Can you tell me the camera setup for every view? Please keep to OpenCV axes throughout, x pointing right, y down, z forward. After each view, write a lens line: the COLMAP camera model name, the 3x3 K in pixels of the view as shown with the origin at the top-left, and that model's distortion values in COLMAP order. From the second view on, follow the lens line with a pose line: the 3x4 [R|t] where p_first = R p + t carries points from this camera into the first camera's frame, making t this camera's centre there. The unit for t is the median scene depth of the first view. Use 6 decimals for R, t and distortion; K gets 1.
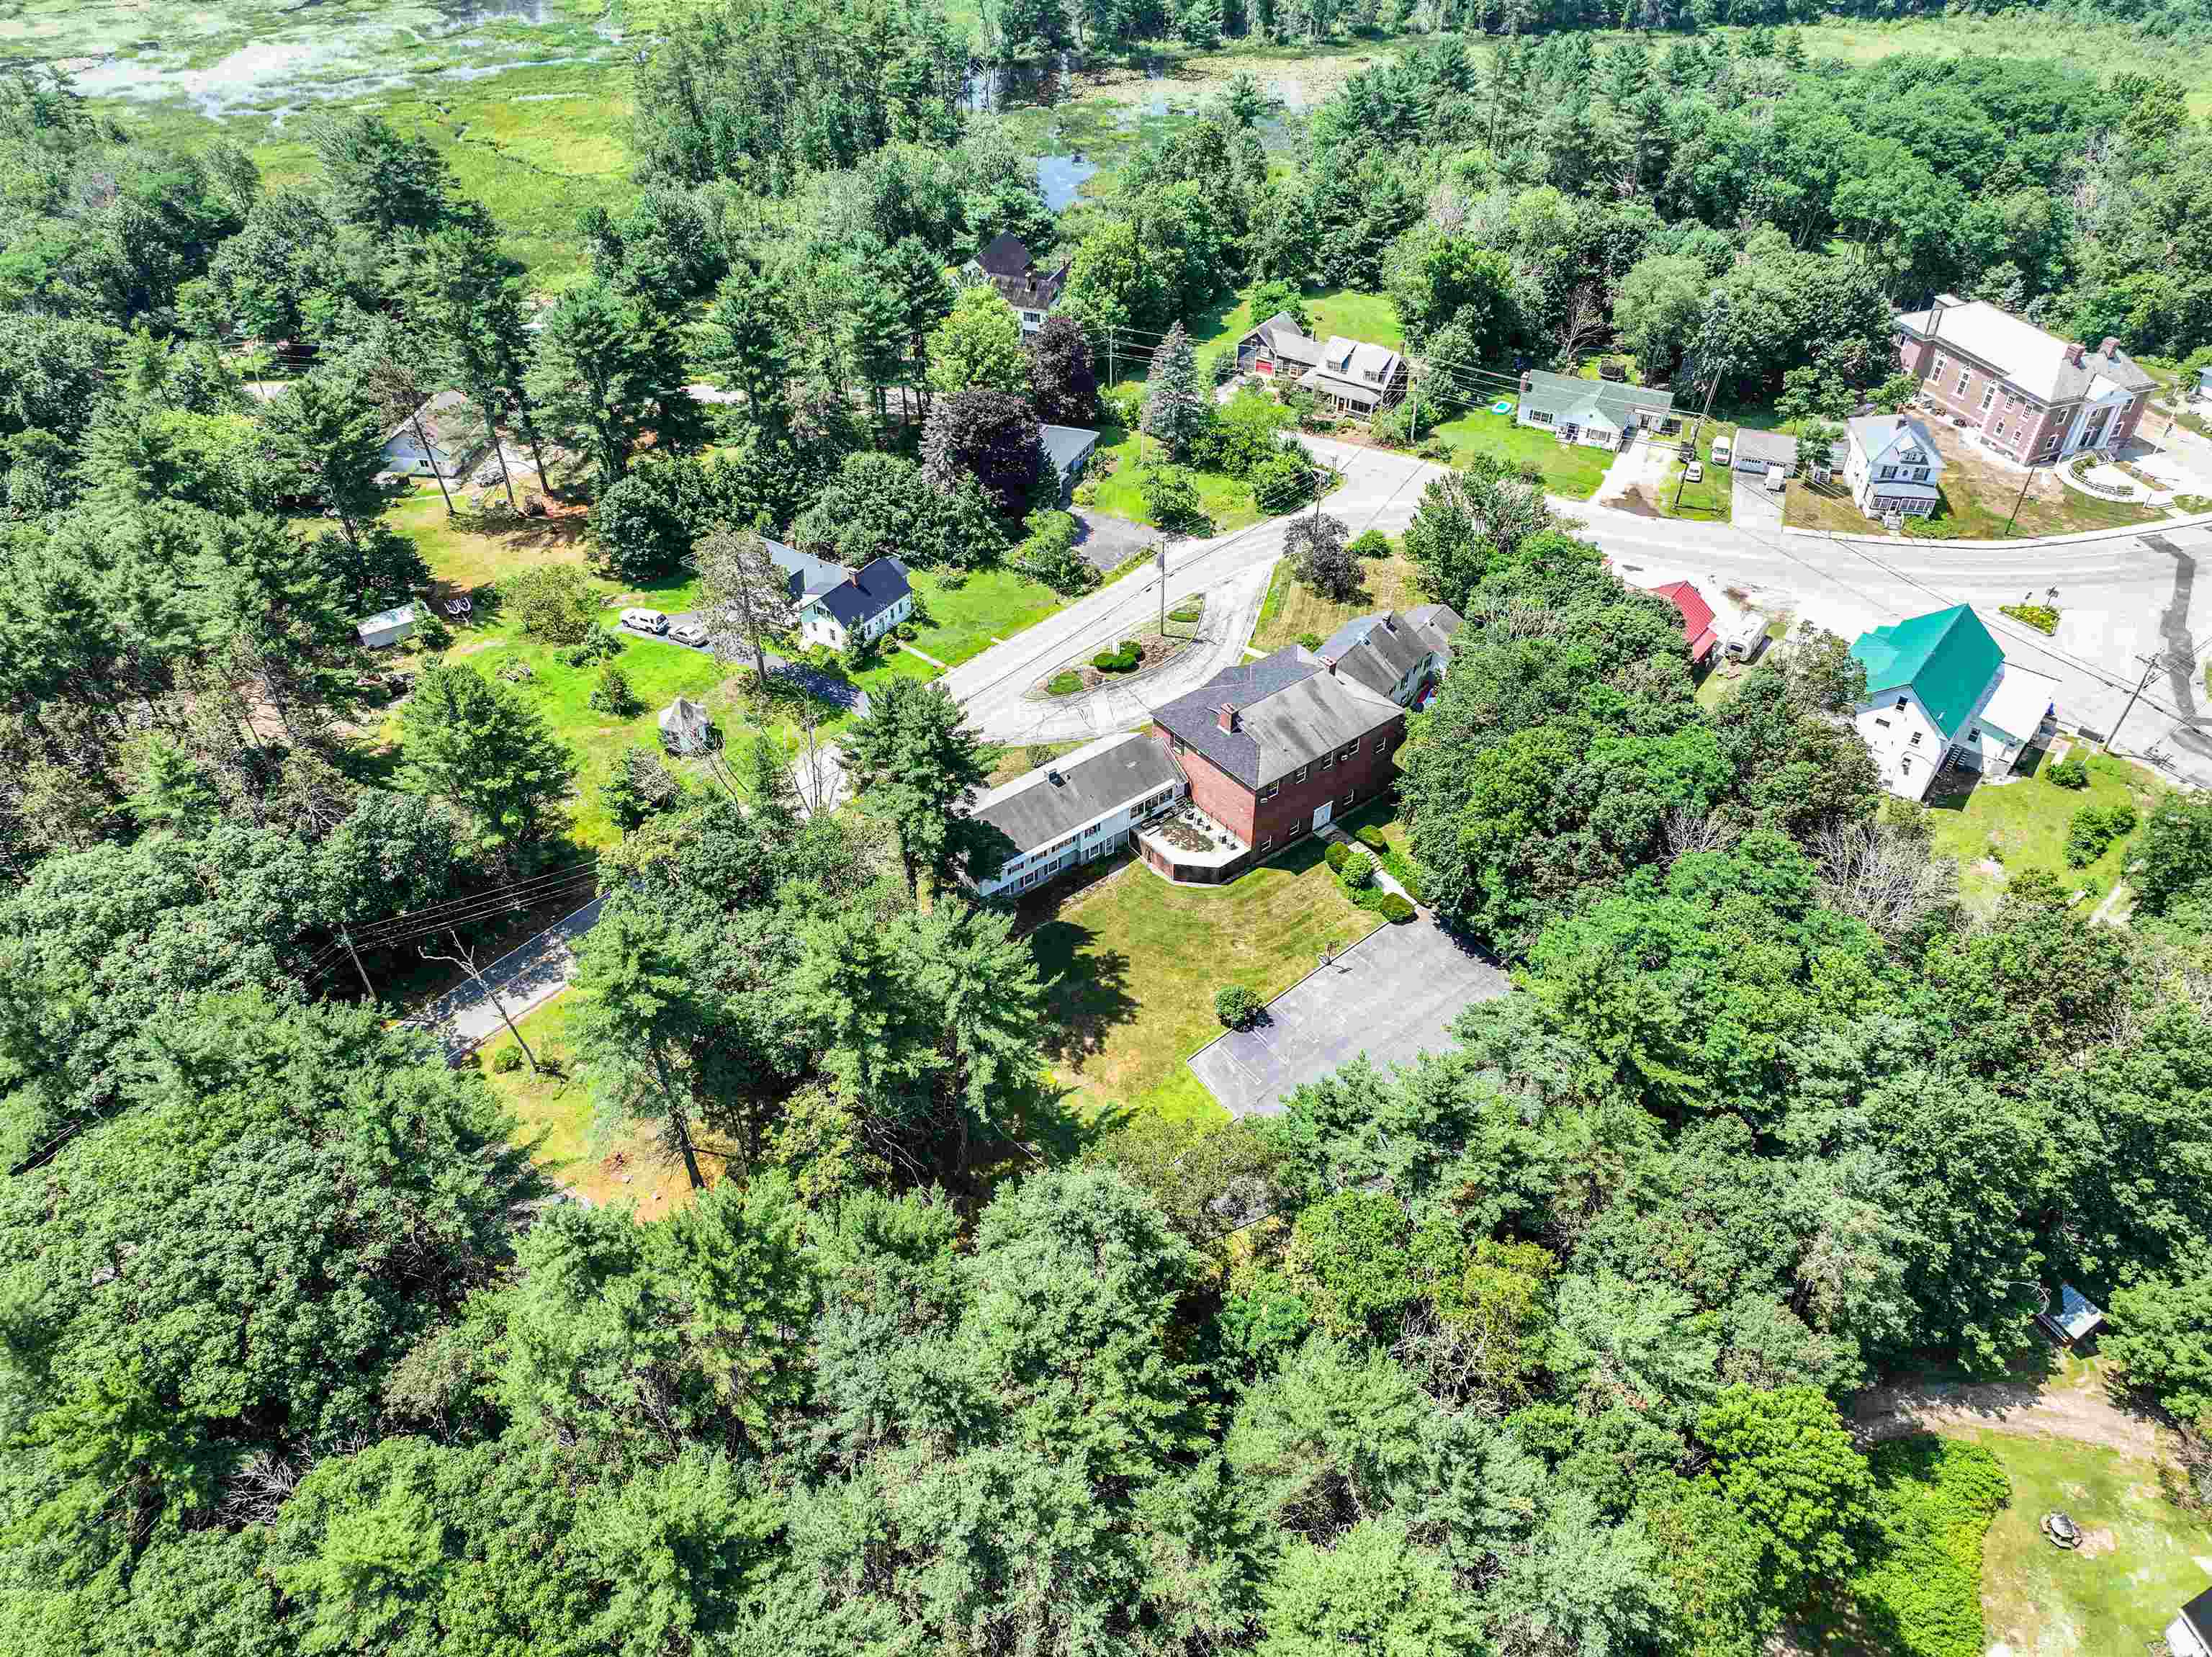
lens RADIAL K [[1549.3, 0, 1105.5], [0, 1549.3, 828.1], [0, 0, 1]] dist [0.005642, 0.012901]
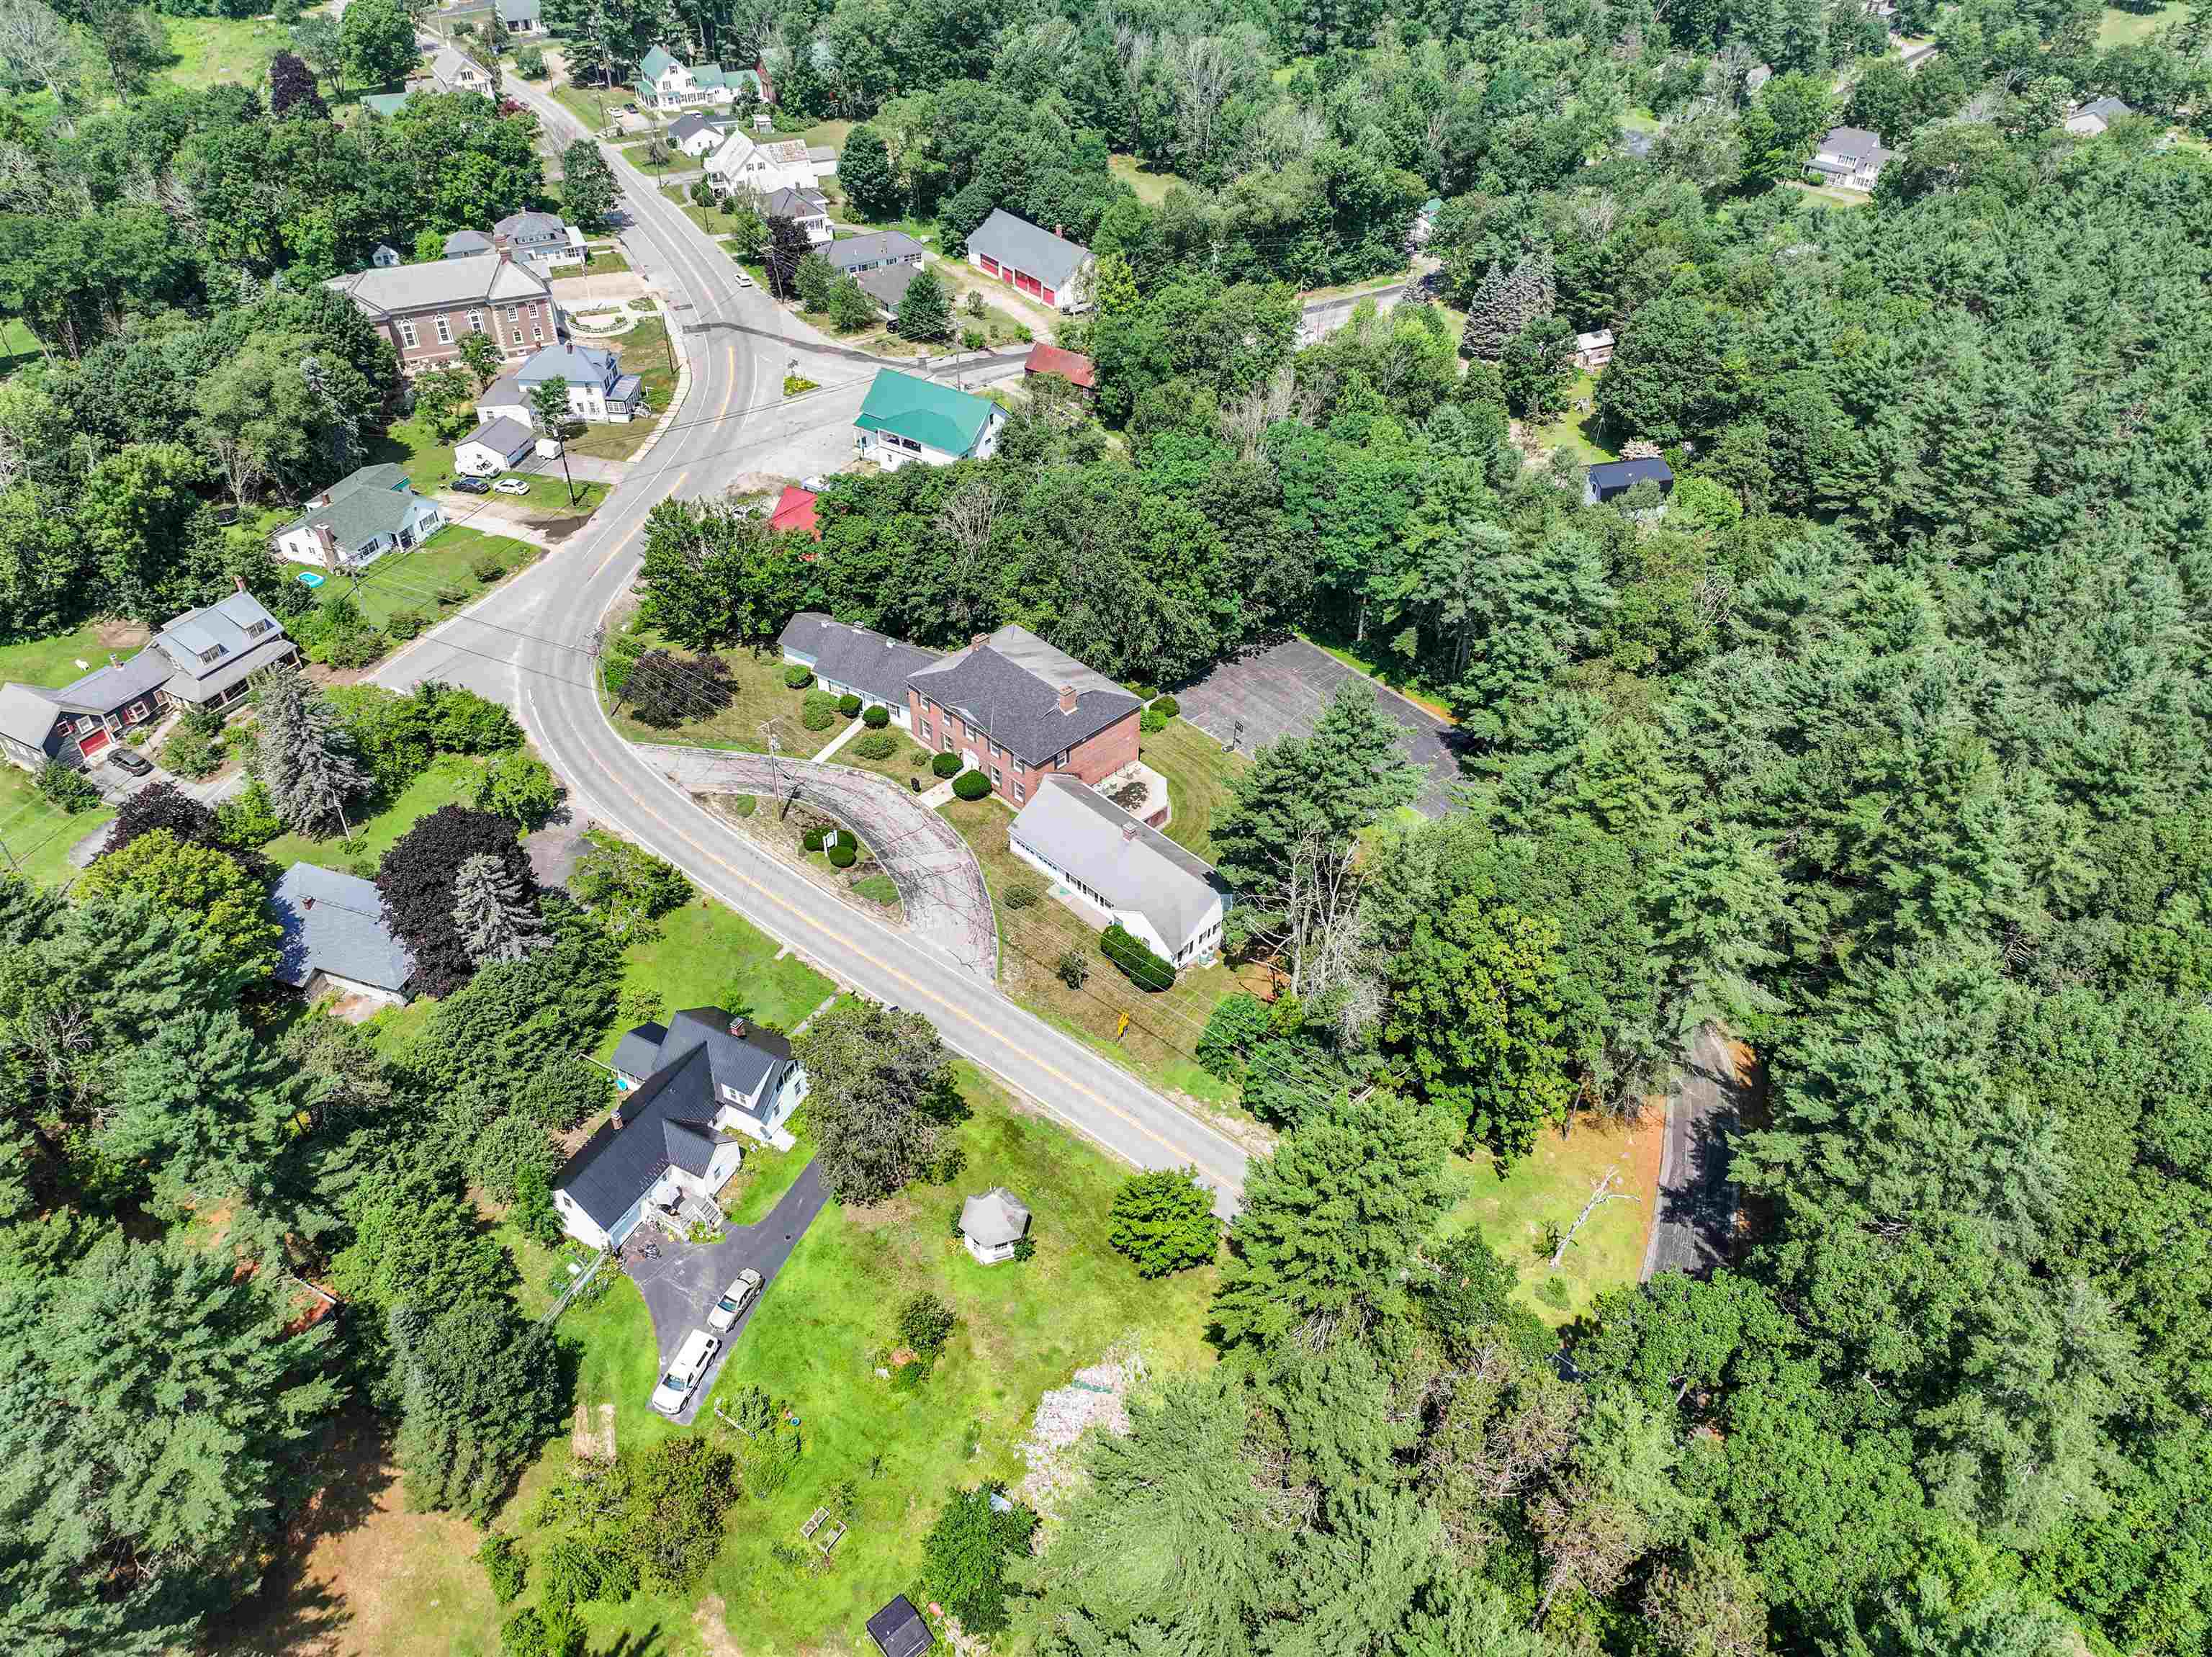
lens RADIAL K [[1549.3, 0, 1099.4], [0, 1549.3, 826.7], [0, 0, 1]] dist [0.005642, 0.012901]
pose [[-0.094007, -0.645139, 0.758260, -0.563161], [0.631714, 0.550015, 0.546279, -0.426929], [-0.769481, 0.530357, 0.355838, 0.487095]]
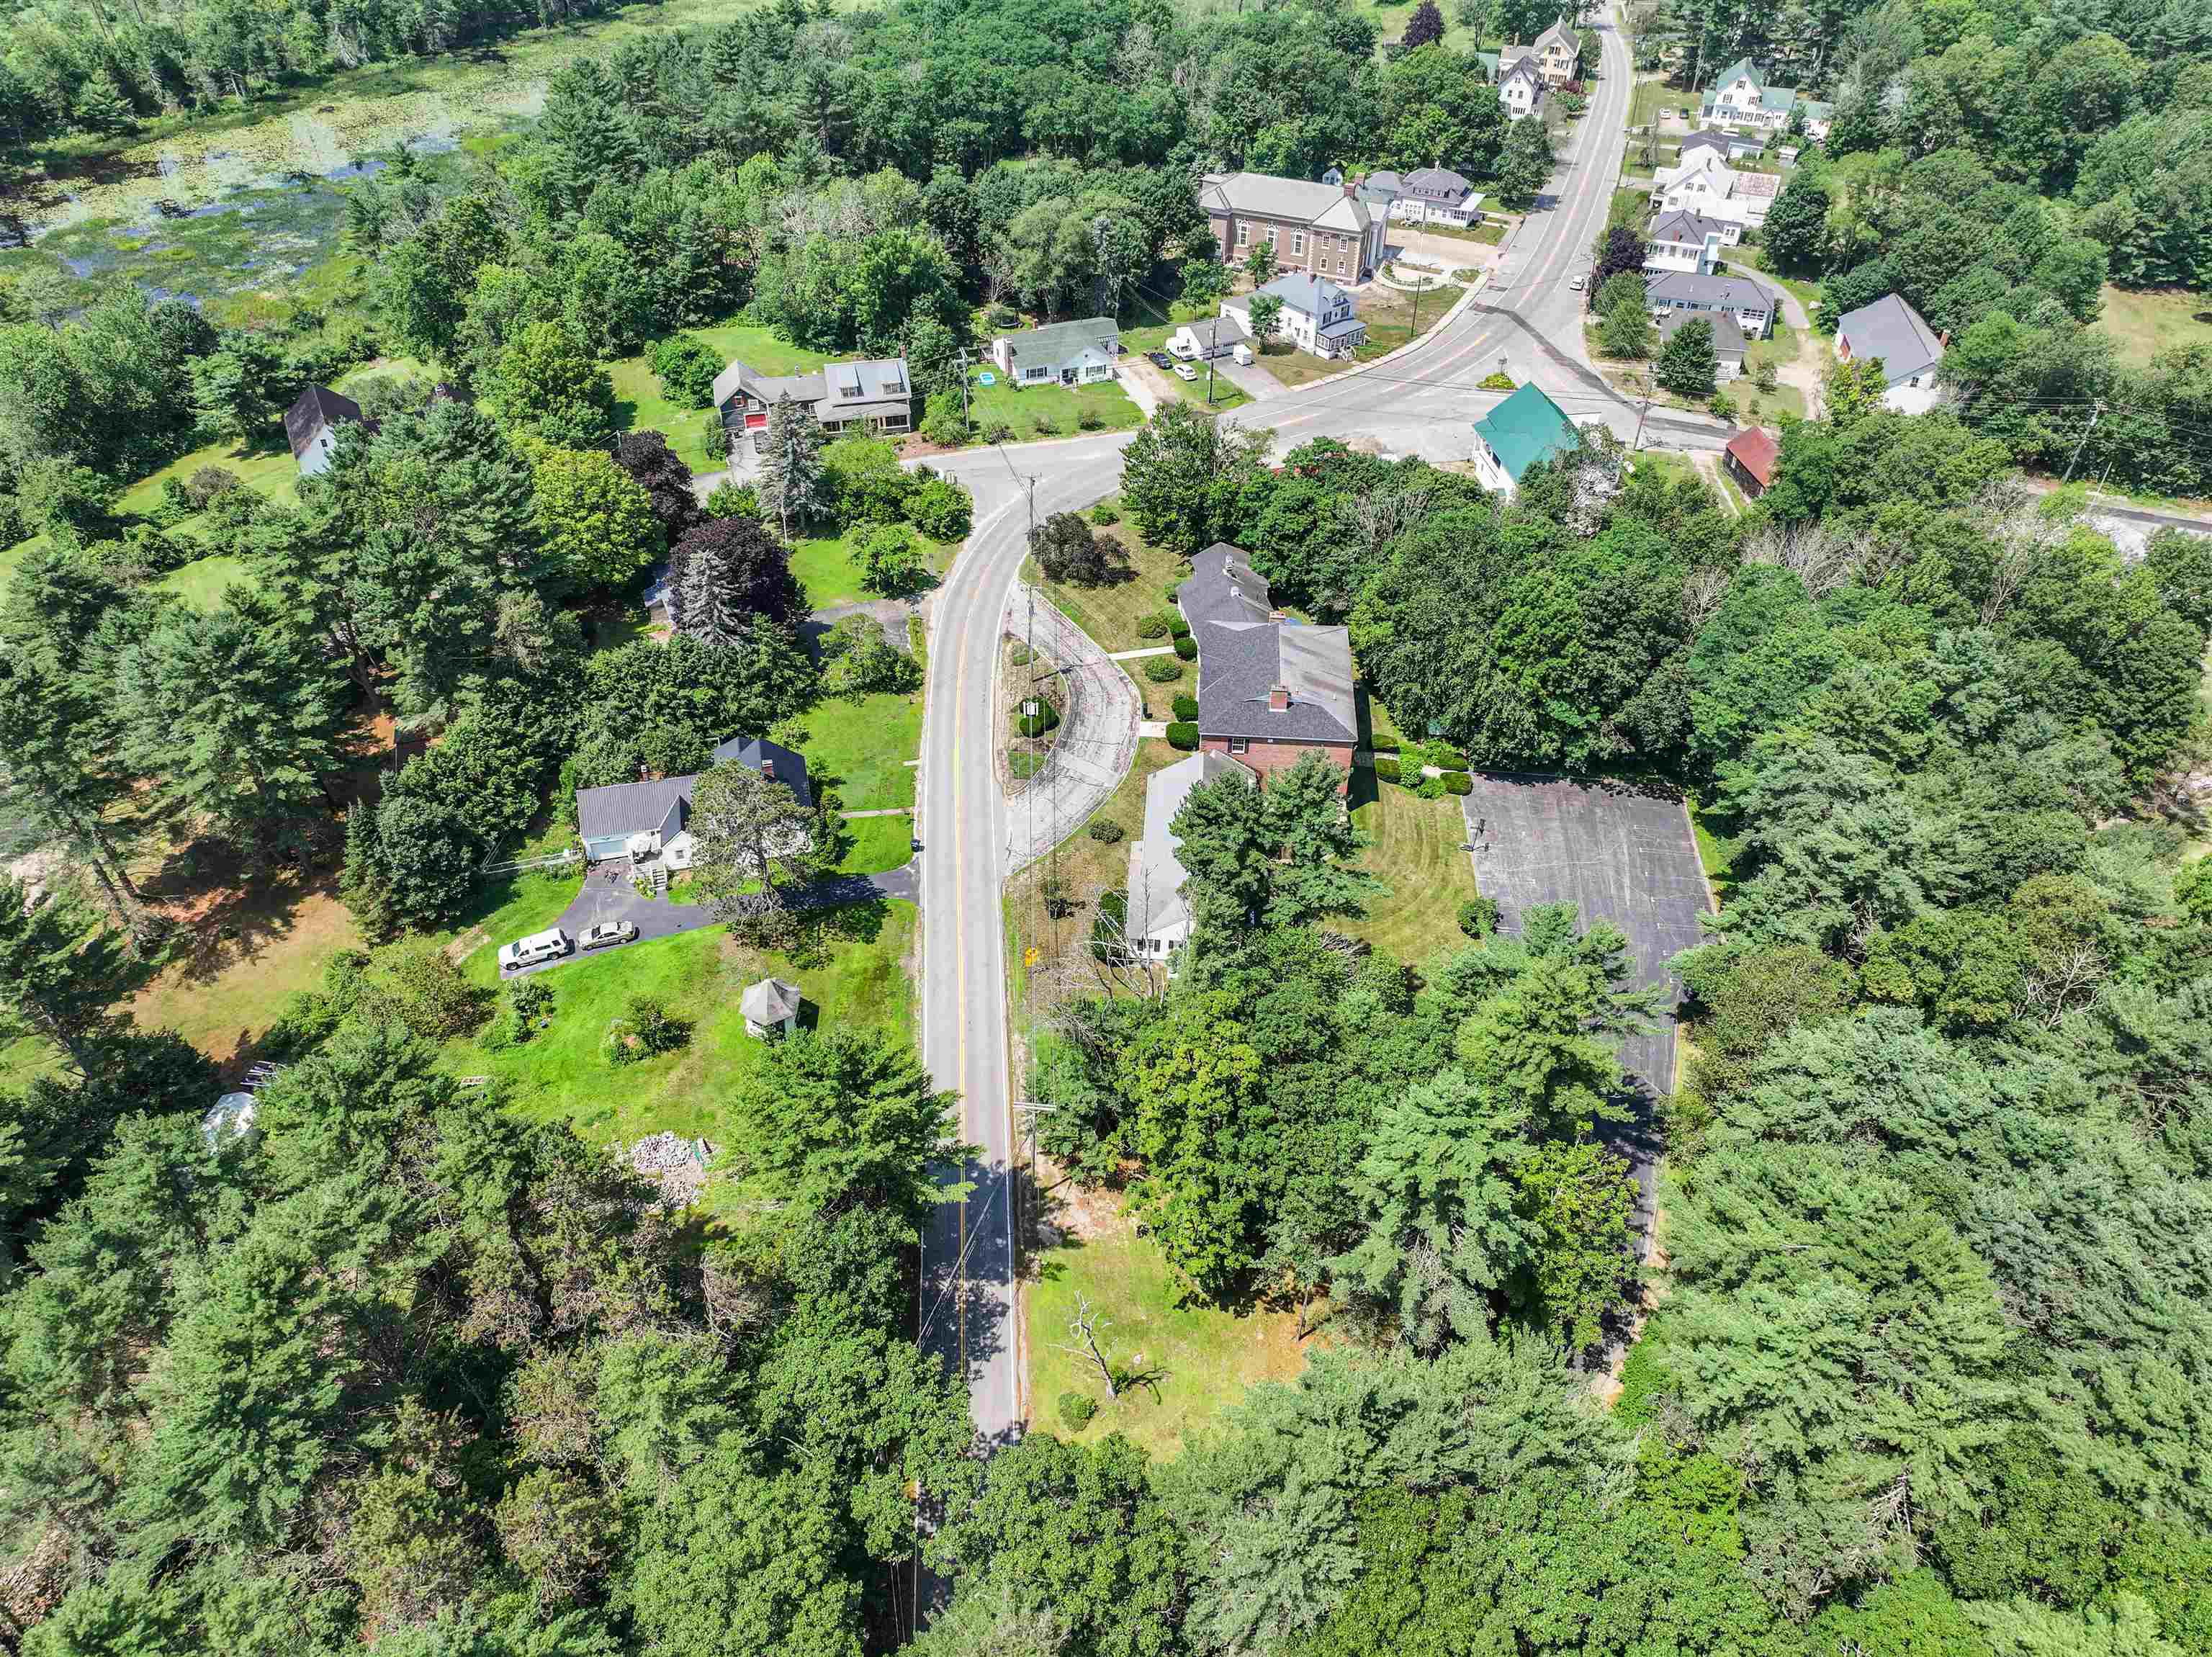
lens RADIAL K [[1549.3, 0, 1109.4], [0, 1549.3, 833.2], [0, 0, 1]] dist [0.005642, 0.012901]
pose [[0.680076, -0.474800, 0.558624, -0.448588], [0.466833, 0.867970, 0.169398, -0.161026], [-0.565299, 0.145580, 0.811938, 0.180624]]
